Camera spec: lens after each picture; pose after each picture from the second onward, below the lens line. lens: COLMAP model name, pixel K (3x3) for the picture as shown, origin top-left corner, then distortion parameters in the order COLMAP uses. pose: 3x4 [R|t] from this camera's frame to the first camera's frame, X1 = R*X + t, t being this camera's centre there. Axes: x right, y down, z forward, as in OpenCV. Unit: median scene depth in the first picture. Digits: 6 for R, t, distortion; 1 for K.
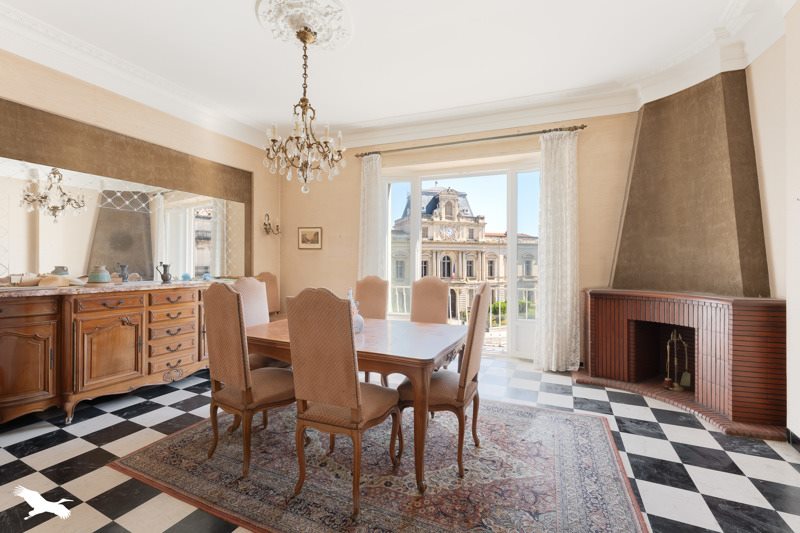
lens RADIAL K [[349.2, 0, 400.0], [0, 349.2, 266.5], [0, 0, 1]] dist [-0.001579, -0.000487]
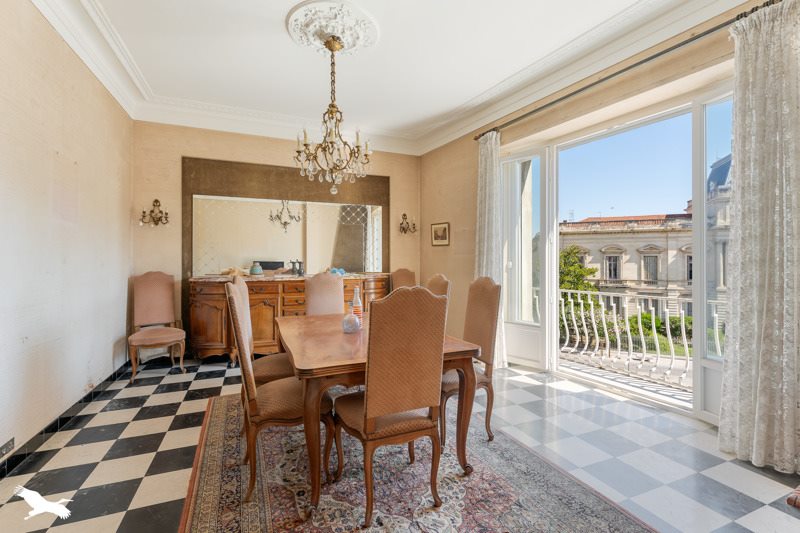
lens RADIAL K [[360.0, 0, 398.8], [0, 360.0, 262.9], [0, 0, 1]] dist [-0.001437, -0.000106]
pose [[0.728005, 0.003595, -0.685563, 0.414715], [-0.003702, 0.999992, 0.001312, -0.003419], [0.685562, 0.001582, 0.728012, 0.234169]]
